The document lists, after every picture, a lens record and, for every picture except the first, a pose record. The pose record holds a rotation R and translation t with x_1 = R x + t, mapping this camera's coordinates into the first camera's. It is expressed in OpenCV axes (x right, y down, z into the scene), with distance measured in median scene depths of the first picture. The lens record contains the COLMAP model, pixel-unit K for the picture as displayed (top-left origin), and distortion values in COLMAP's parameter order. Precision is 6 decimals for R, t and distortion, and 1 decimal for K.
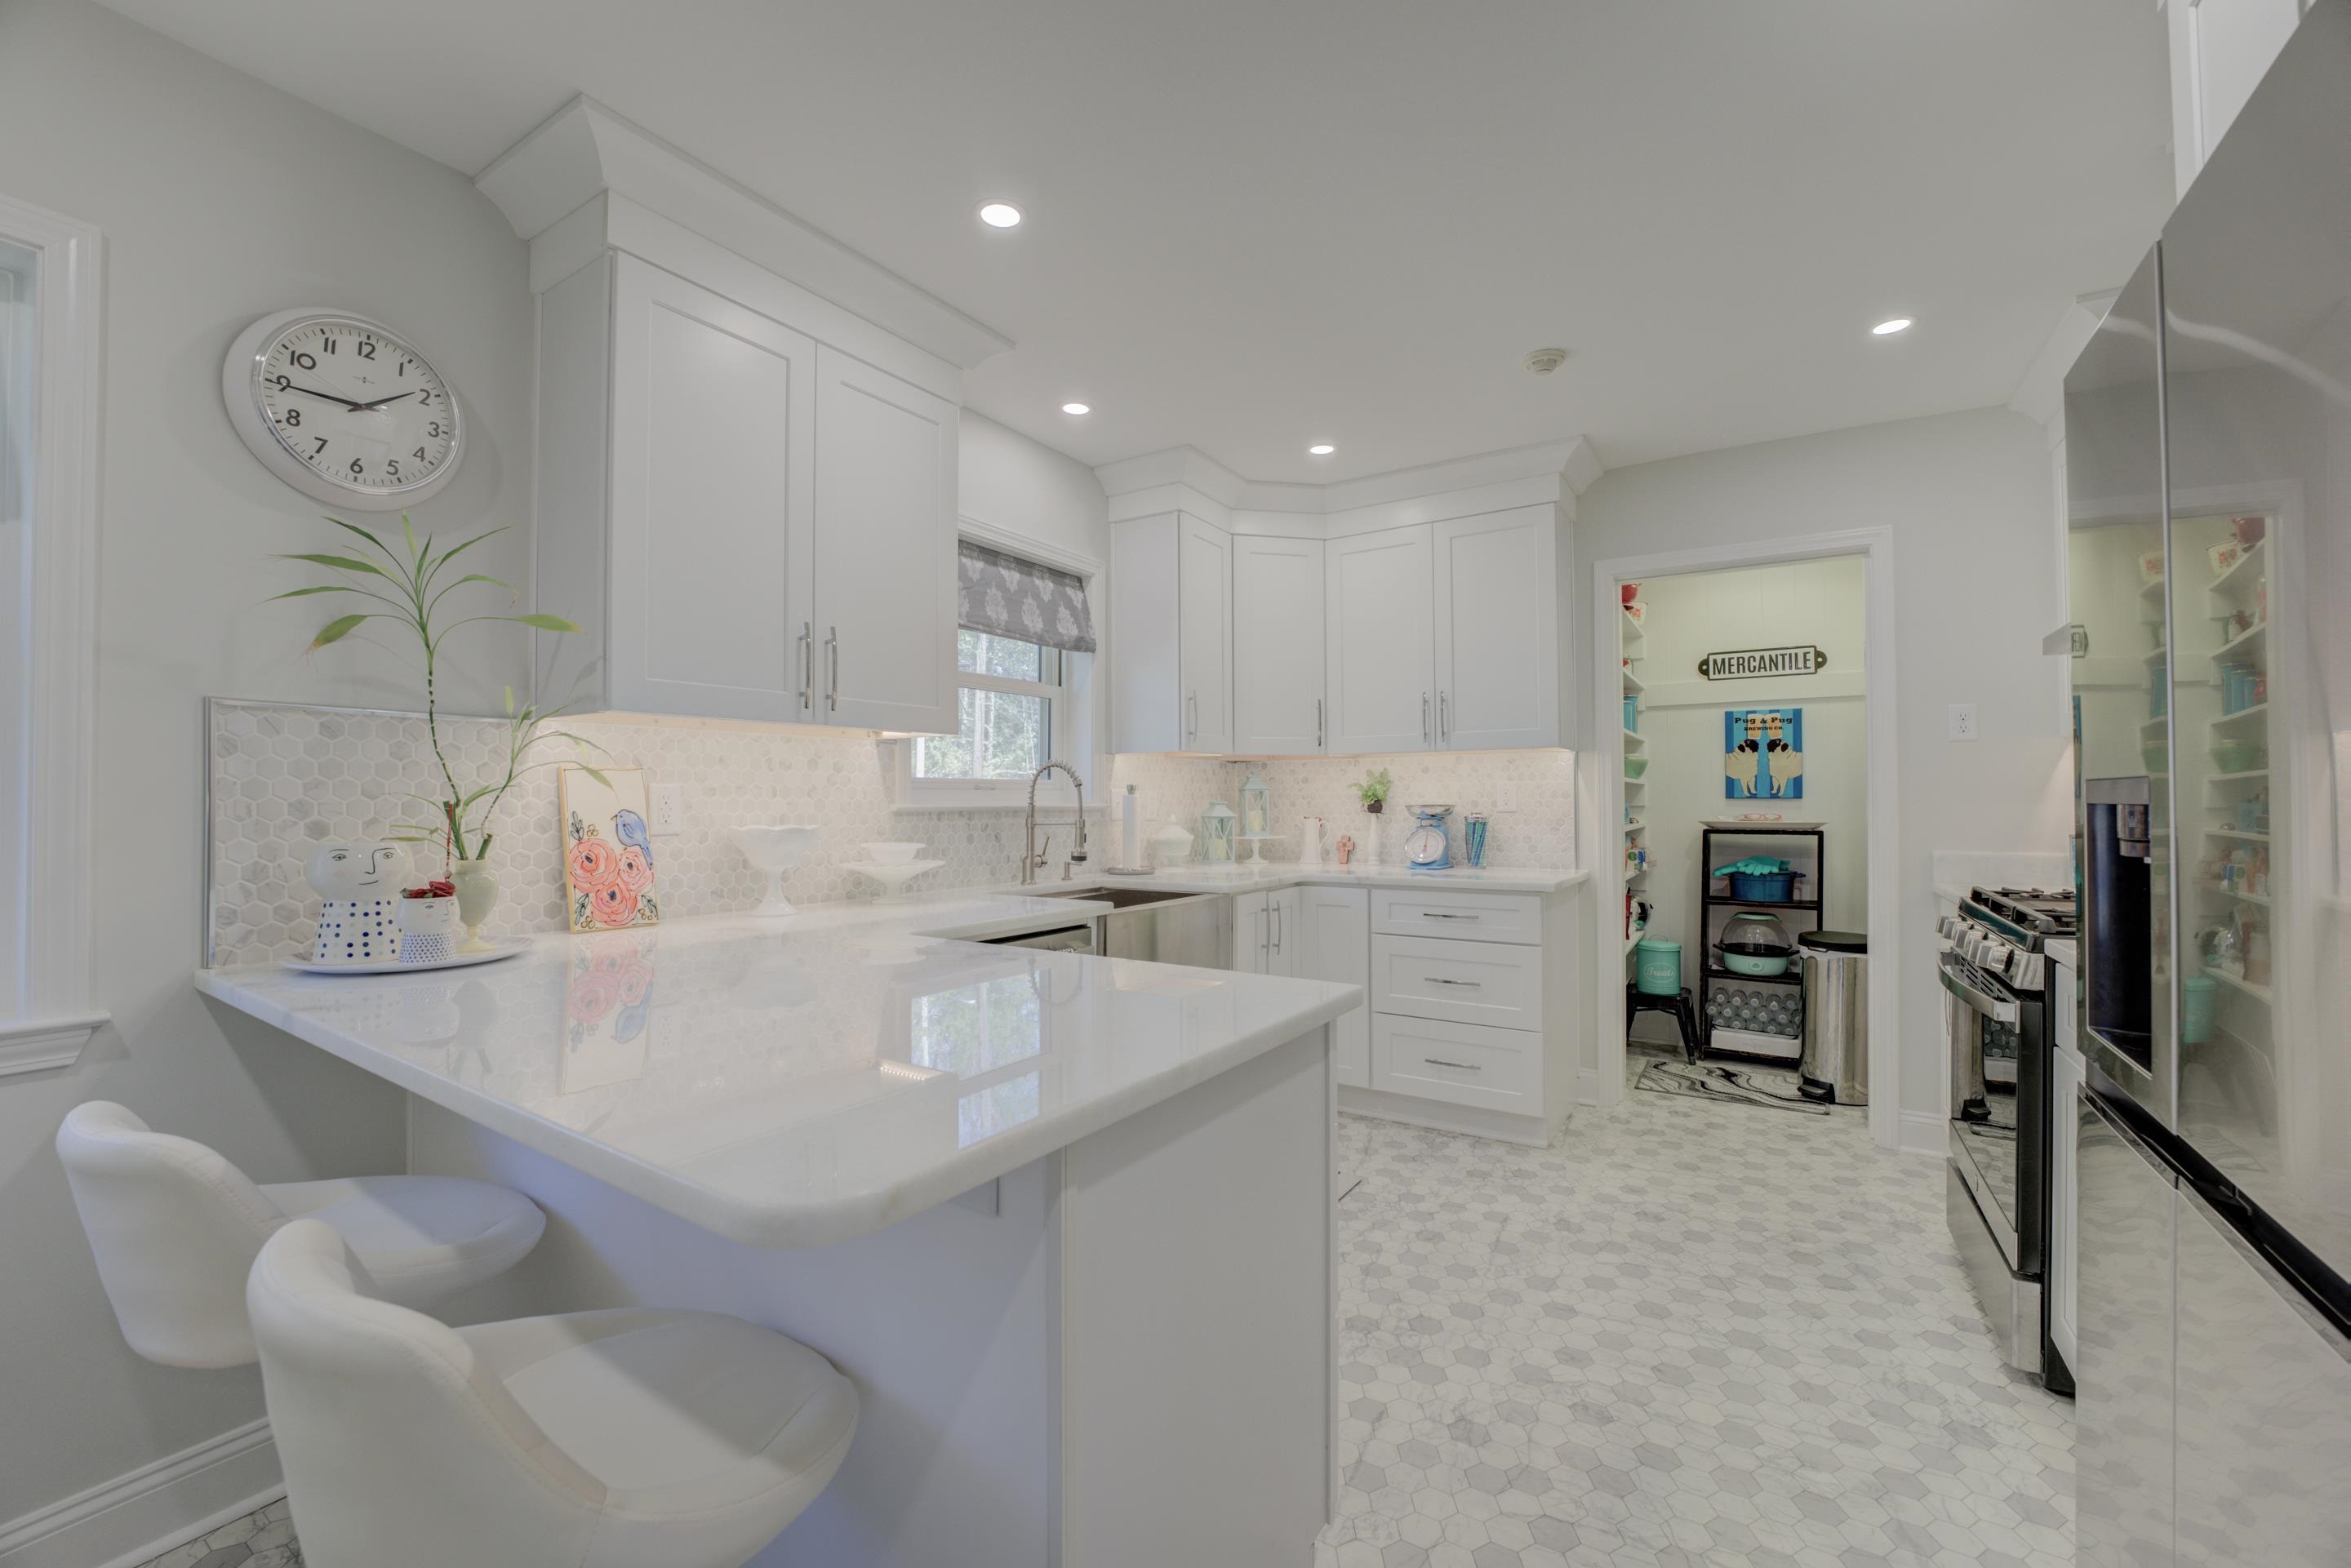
lens RADIAL K [[953.5, 0, 1199.4], [0, 953.5, 795.6], [0, 0, 1]] dist [-0.020669, 0.002764]
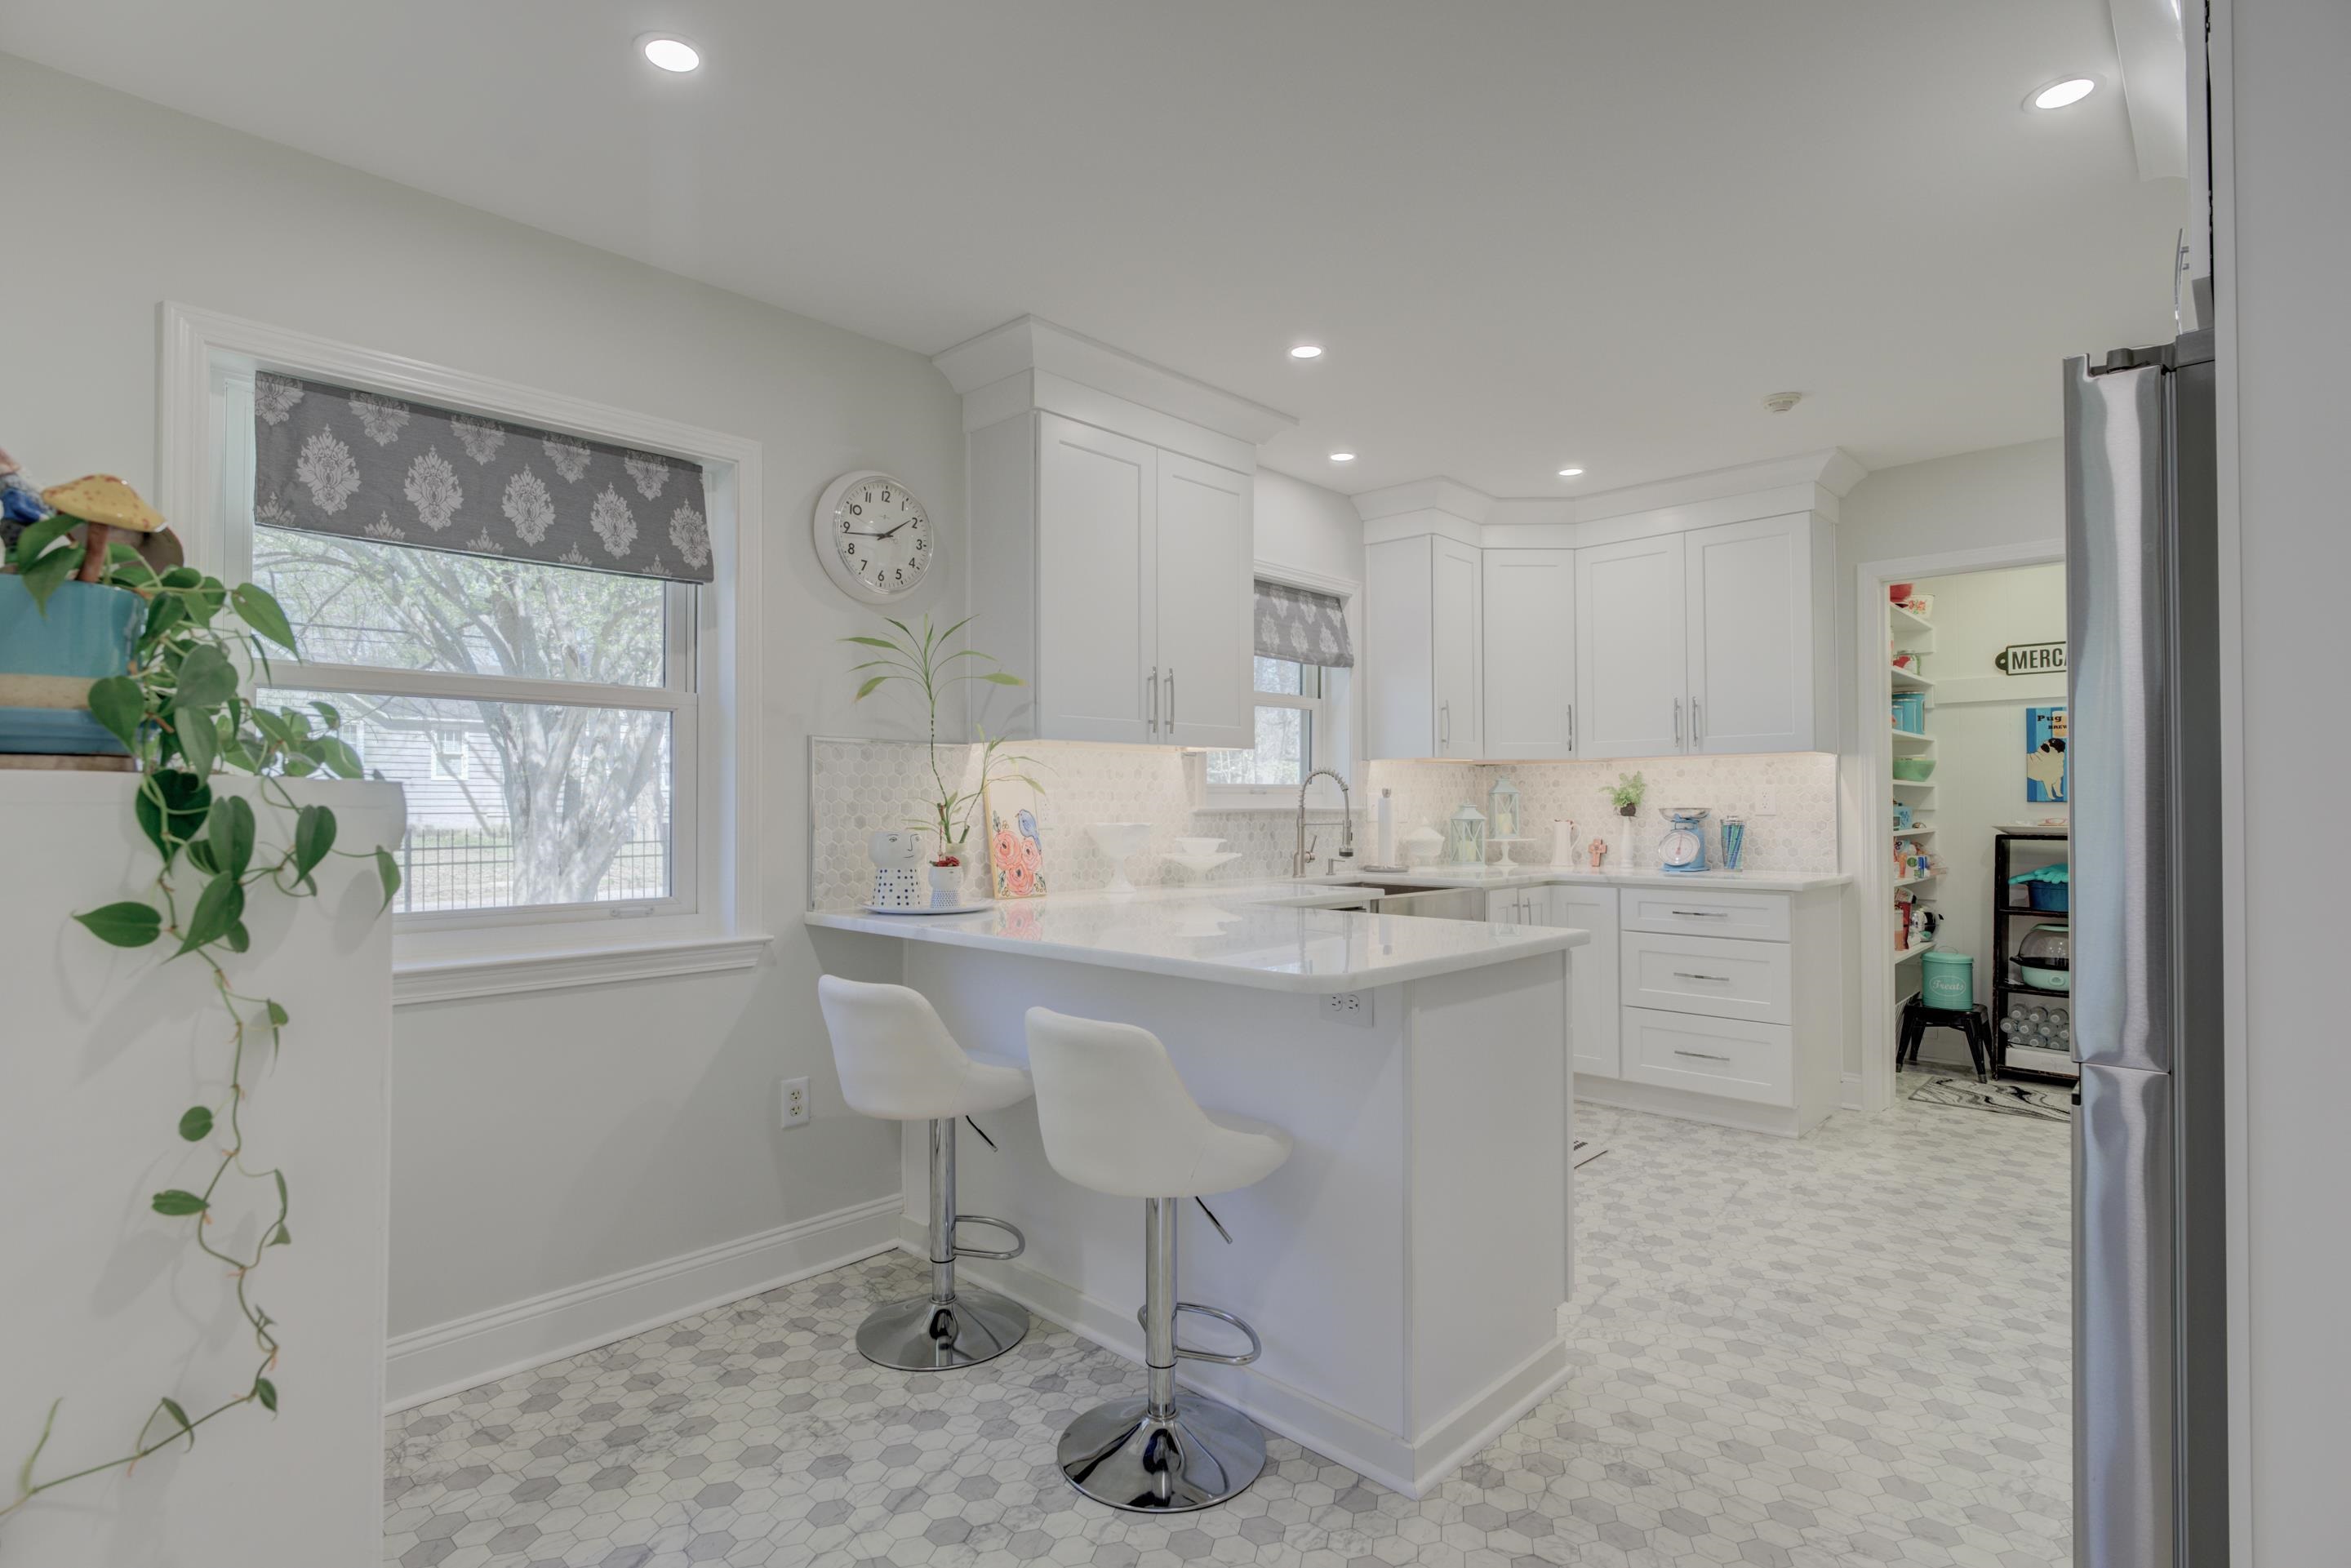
lens RADIAL K [[1077.6, 0, 1209.1], [0, 1077.6, 795.3], [0, 0, 1]] dist [-0.003147, -0.000726]
pose [[0.979210, -0.000990, -0.202846, -0.028079], [0.000337, 0.999995, -0.003255, -0.000360], [0.202848, 0.003119, 0.979205, -0.316820]]
